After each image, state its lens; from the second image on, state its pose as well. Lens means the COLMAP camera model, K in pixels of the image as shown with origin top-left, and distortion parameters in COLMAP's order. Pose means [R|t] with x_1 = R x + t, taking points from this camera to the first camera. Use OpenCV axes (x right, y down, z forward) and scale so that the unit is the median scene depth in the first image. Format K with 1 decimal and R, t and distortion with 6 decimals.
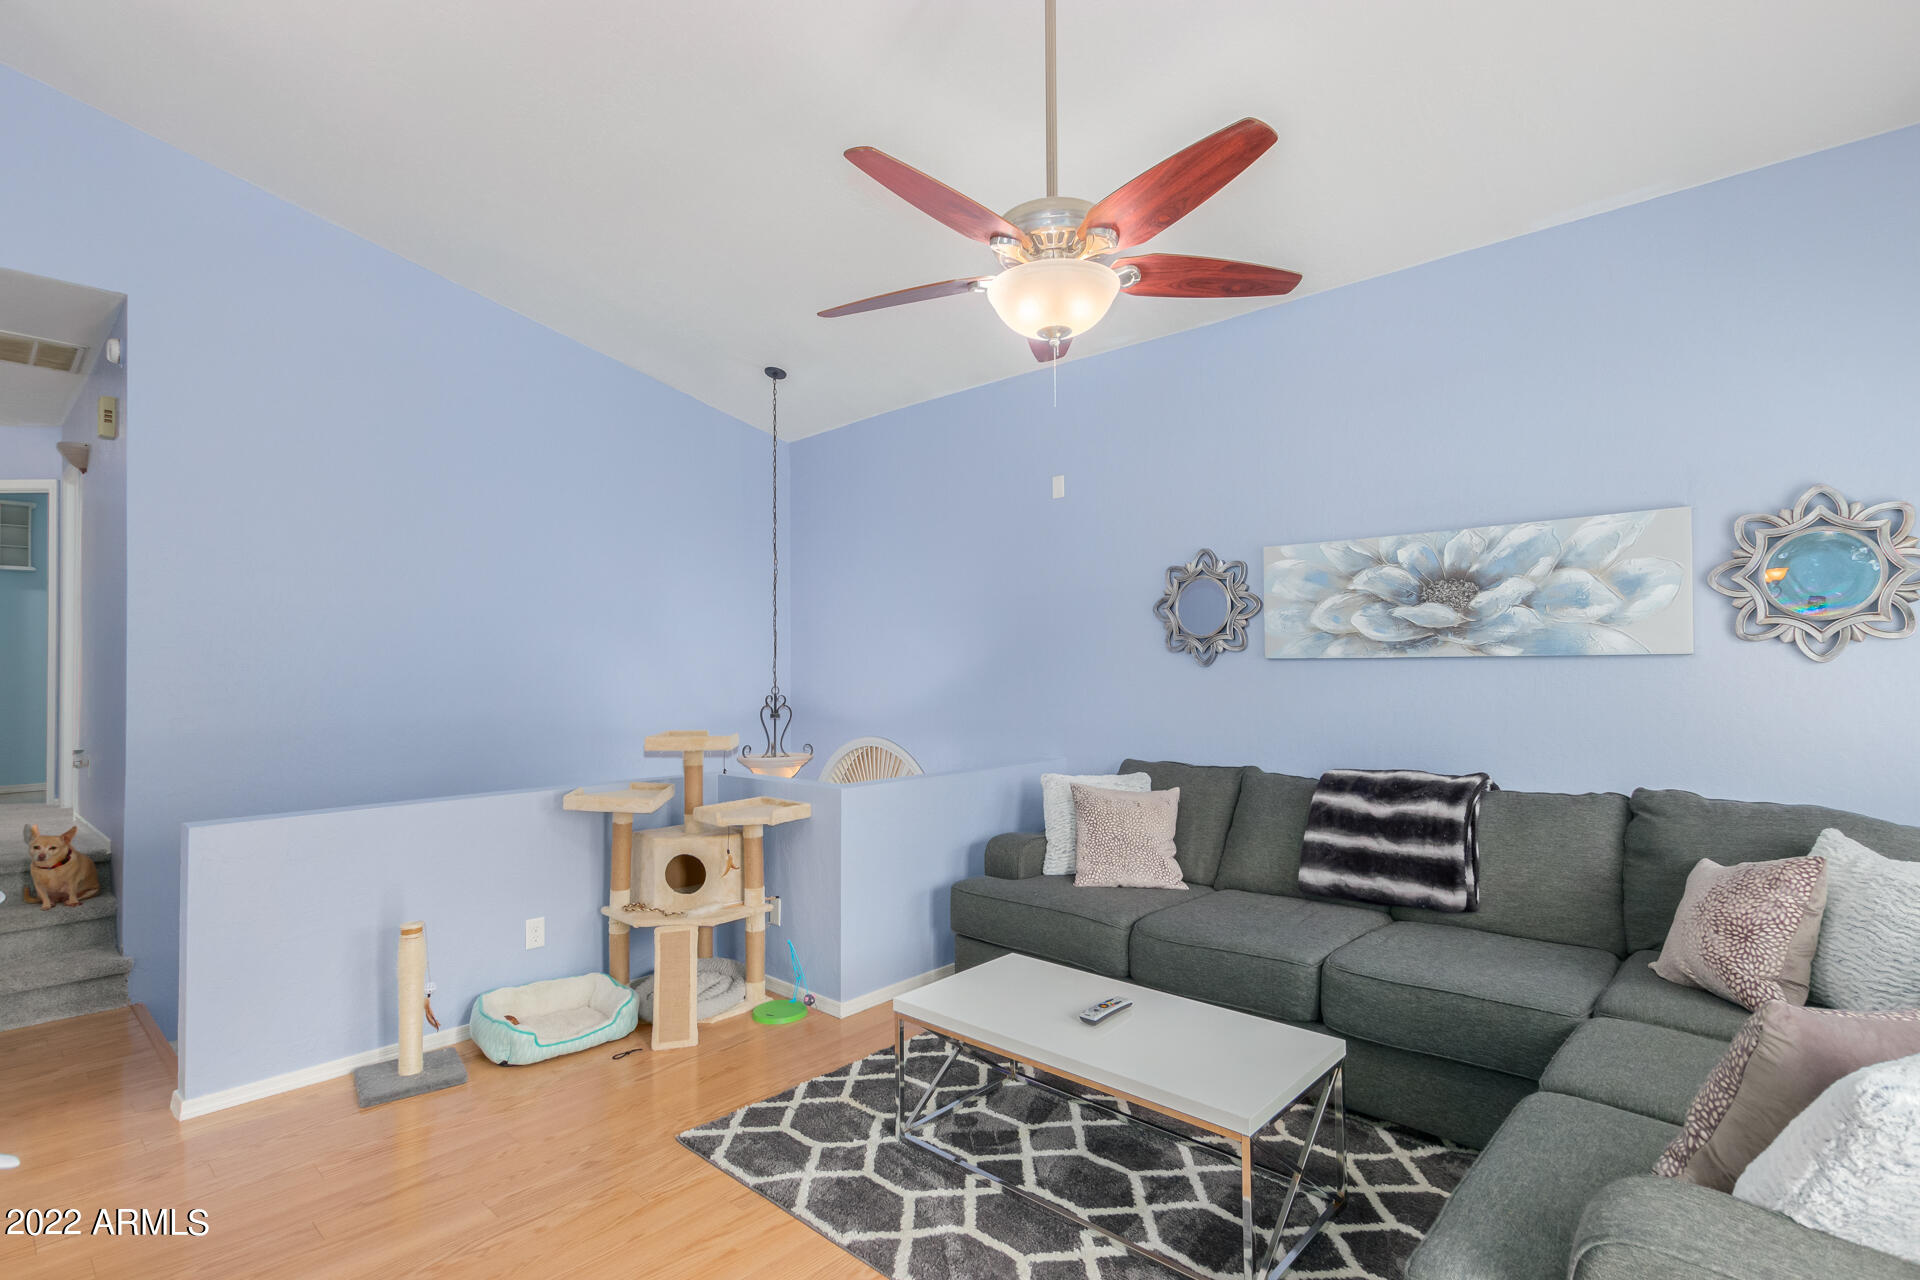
lens RADIAL K [[906.7, 0, 940.3], [0, 906.7, 654.6], [0, 0, 1]] dist [0.007794, -0.005198]
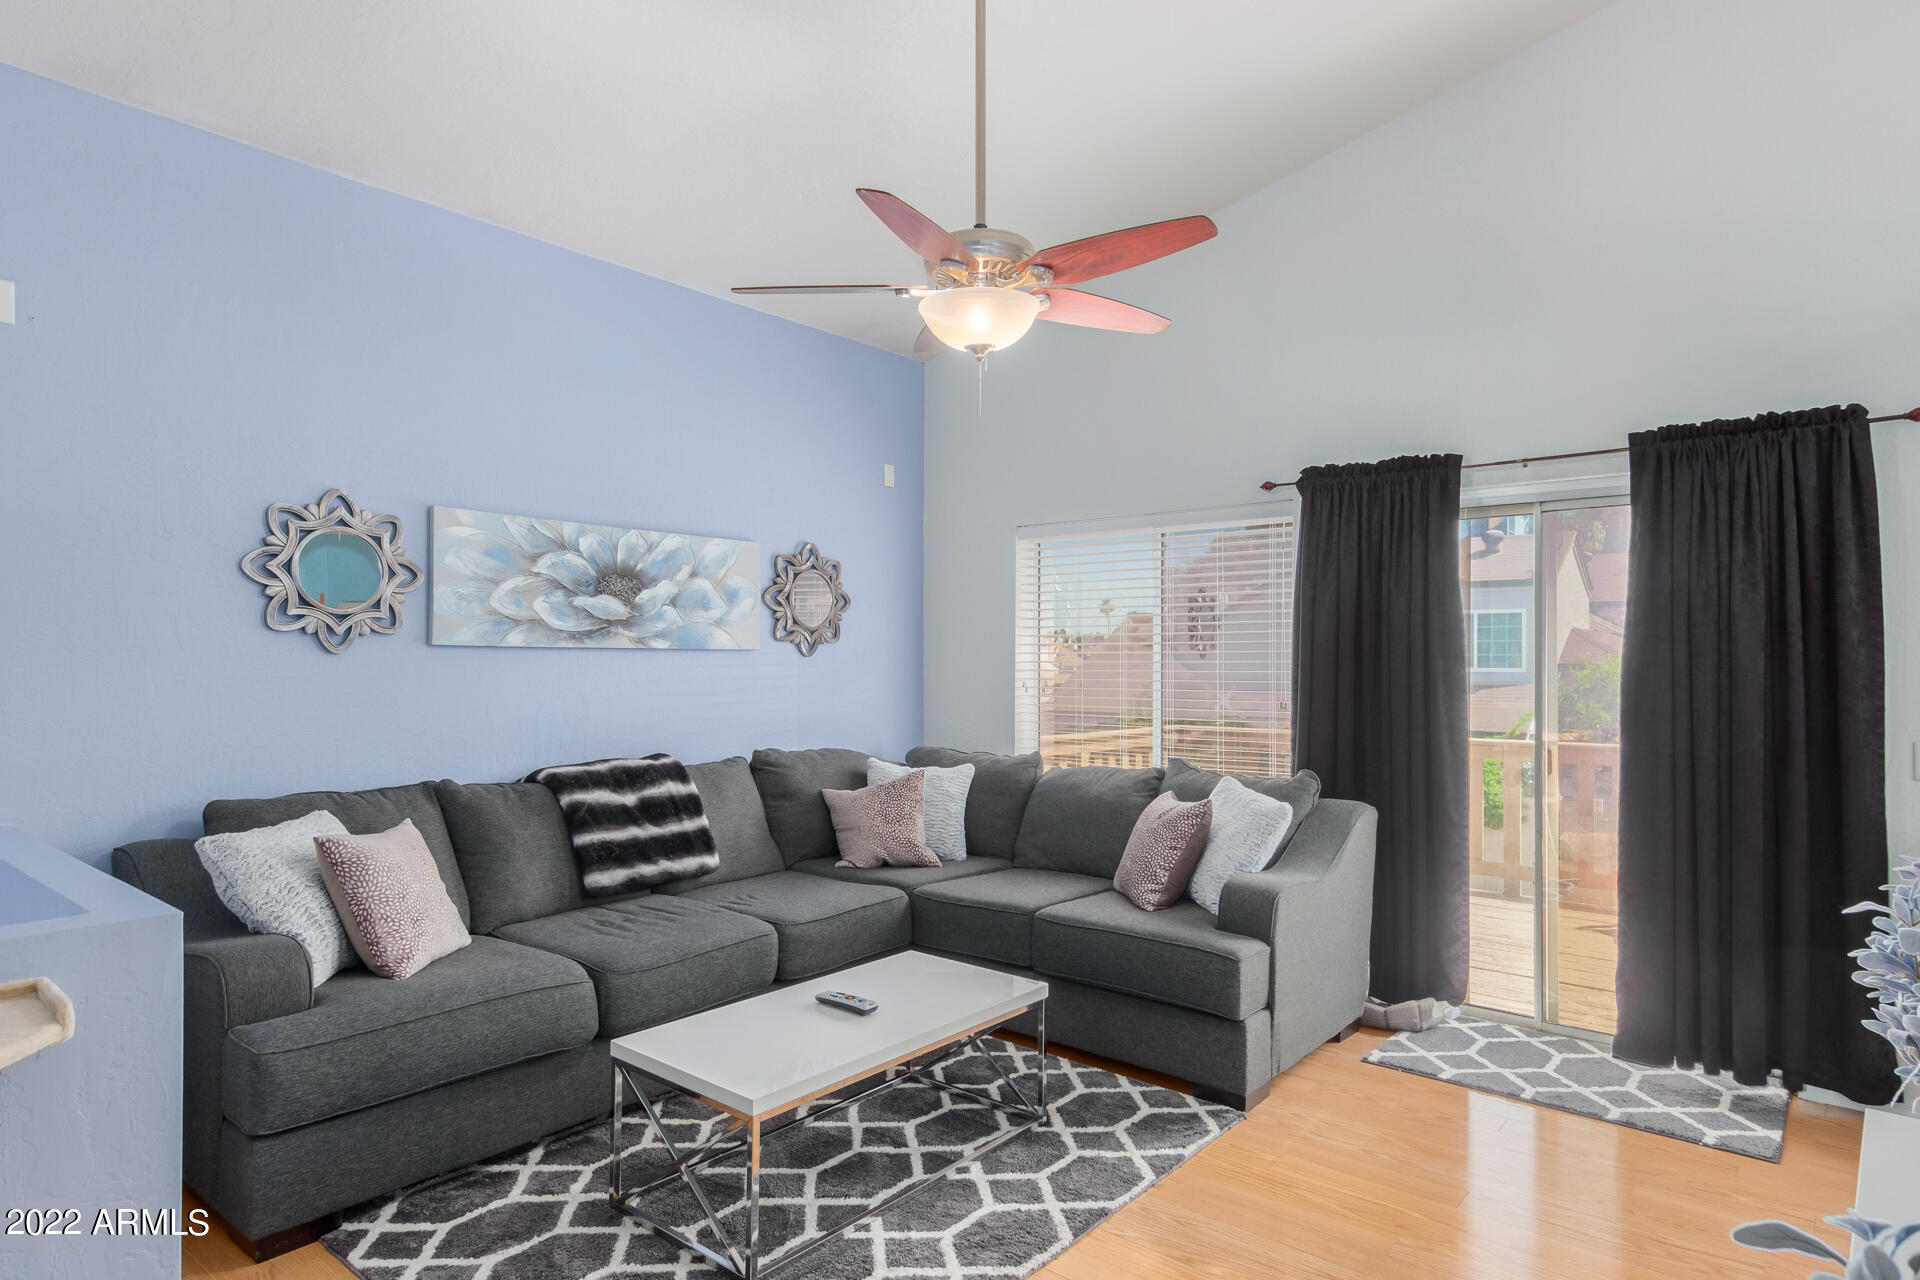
lens RADIAL K [[1078.0, 0, 986.7], [0, 1078.0, 653.2], [0, 0, 1]] dist [-0.000148, 0.000999]
pose [[-0.070505, 0.010585, 0.997455, -0.721615], [-0.021661, 0.999692, -0.012140, 0.014457], [-0.997276, -0.022462, -0.070254, 0.671307]]
